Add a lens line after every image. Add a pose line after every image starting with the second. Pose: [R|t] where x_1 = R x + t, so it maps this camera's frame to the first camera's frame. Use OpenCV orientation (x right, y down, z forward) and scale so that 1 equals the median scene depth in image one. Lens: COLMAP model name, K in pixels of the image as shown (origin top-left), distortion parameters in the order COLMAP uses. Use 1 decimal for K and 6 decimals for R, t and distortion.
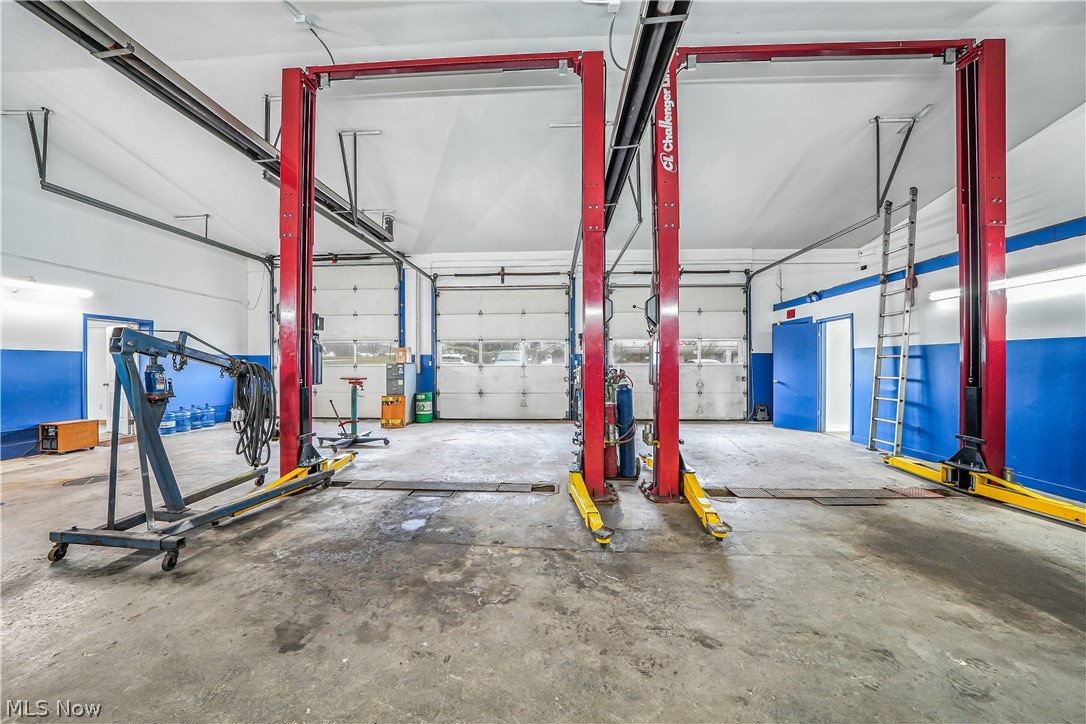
lens RADIAL K [[375.0, 0, 539.9], [0, 375.0, 365.7], [0, 0, 1]] dist [-0.013246, 0.000579]
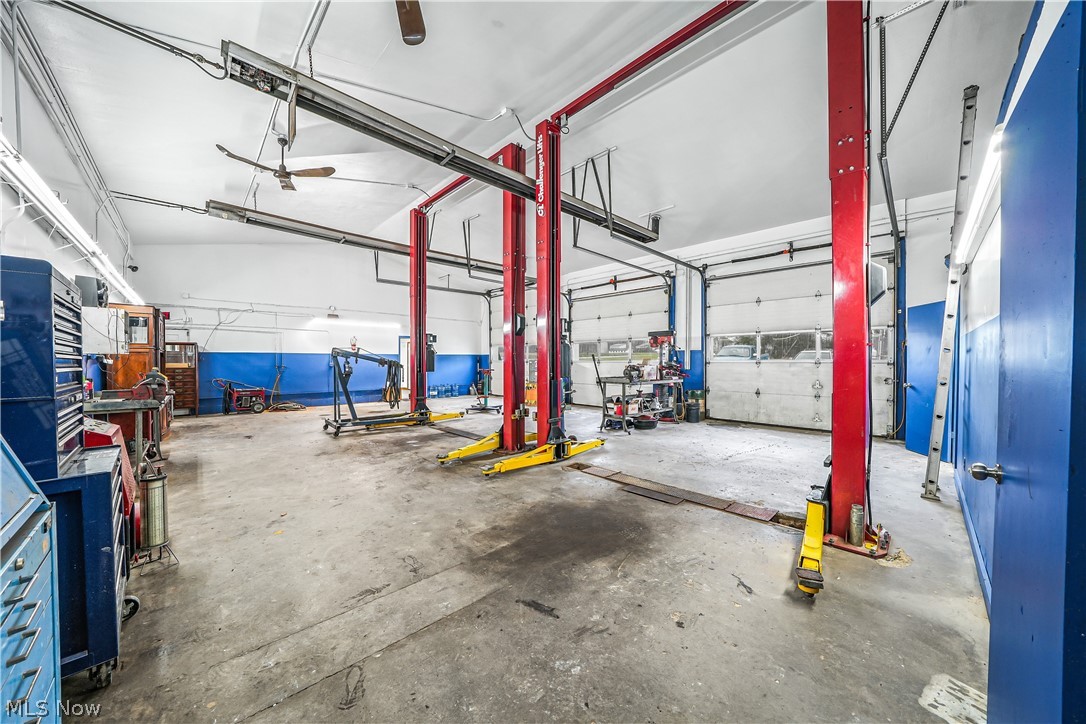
lens RADIAL K [[375.0, 0, 532.1], [0, 375.0, 365.6], [0, 0, 1]] dist [-0.013246, 0.000579]
pose [[0.714255, 0.011821, -0.699785, 0.557582], [-0.003186, 0.999902, 0.013638, -0.003766], [0.699878, -0.007511, 0.714223, 0.008138]]
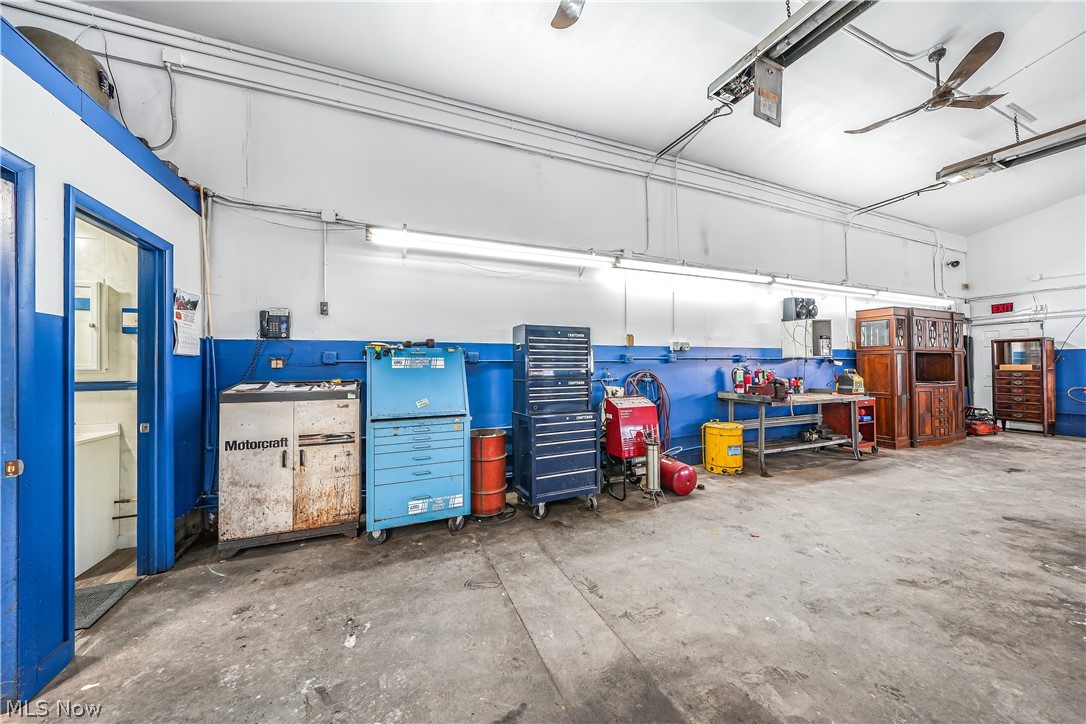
lens RADIAL K [[375.0, 0, 543.9], [0, 375.0, 362.5], [0, 0, 1]] dist [-0.013246, 0.000579]
pose [[-0.904194, 0.005141, -0.427092, 0.442547], [0.008036, 0.999955, -0.004975, -0.002351], [0.427047, -0.007930, -0.904195, 0.340386]]
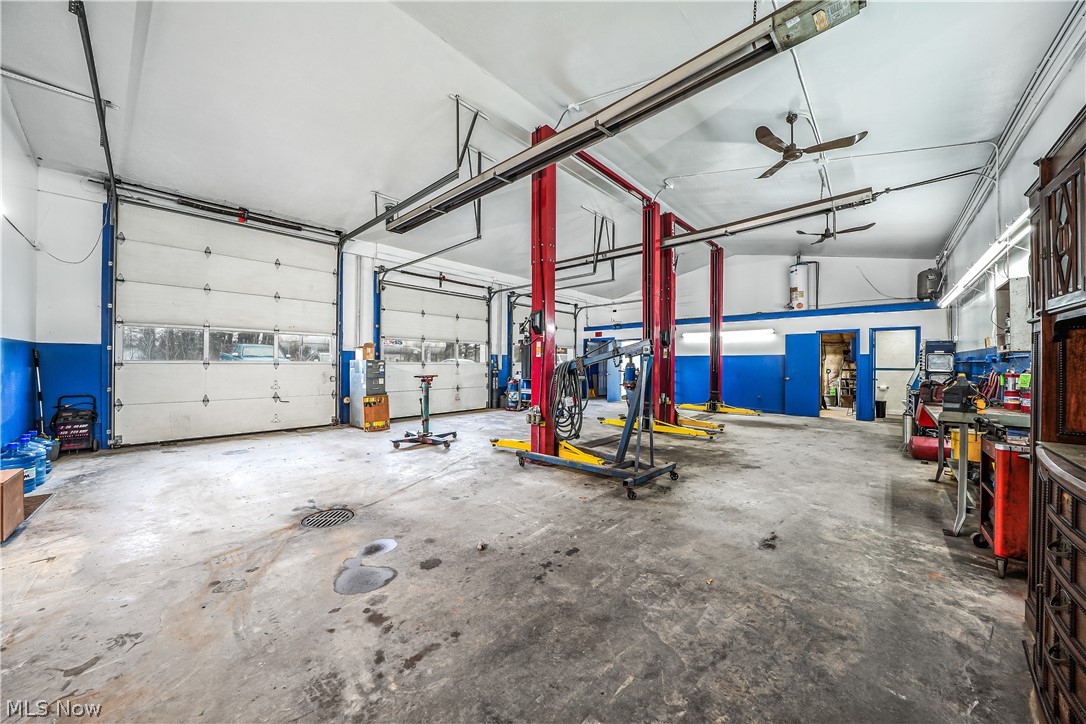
lens RADIAL K [[375.0, 0, 547.4], [0, 375.0, 362.5], [0, 0, 1]] dist [-0.013246, 0.000579]
pose [[0.636983, 0.007918, 0.770837, -0.780996], [-0.004999, 0.999969, -0.006141, 0.001407], [-0.770862, 0.000058, 0.637002, 0.085435]]
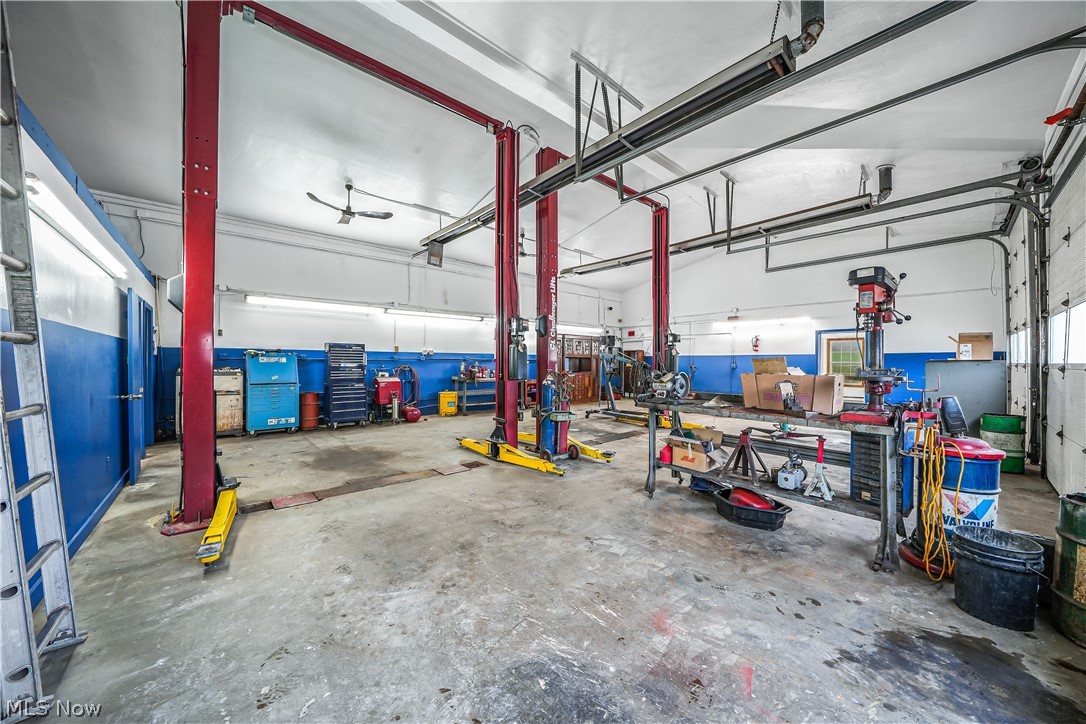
lens RADIAL K [[375.0, 0, 540.6], [0, 375.0, 362.0], [0, 0, 1]] dist [-0.013246, 0.000579]
pose [[-0.716214, 0.000271, -0.697881, 0.544931], [-0.004640, 0.999976, 0.005149, -0.006812], [0.697866, 0.006926, -0.716195, 0.937738]]
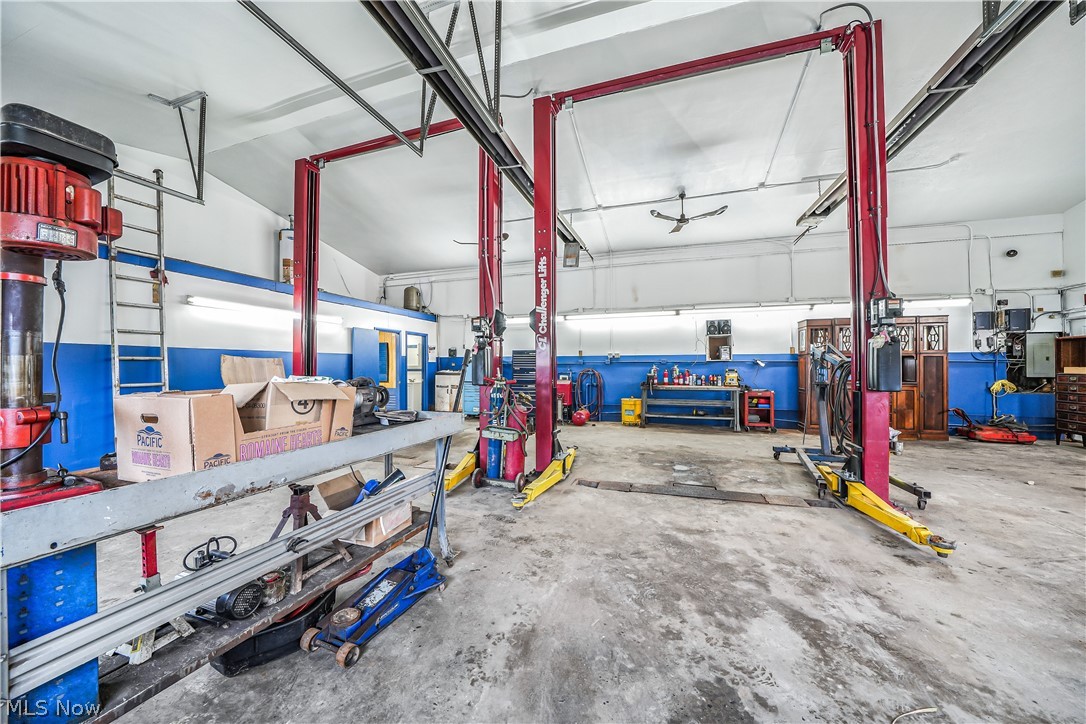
lens RADIAL K [[375.0, 0, 547.0], [0, 375.0, 356.9], [0, 0, 1]] dist [-0.013246, 0.000579]
pose [[-0.966731, 0.010386, 0.255584, -0.072896], [0.006171, 0.999831, -0.017291, -0.006719], [-0.255720, -0.015138, -0.966632, 0.978585]]
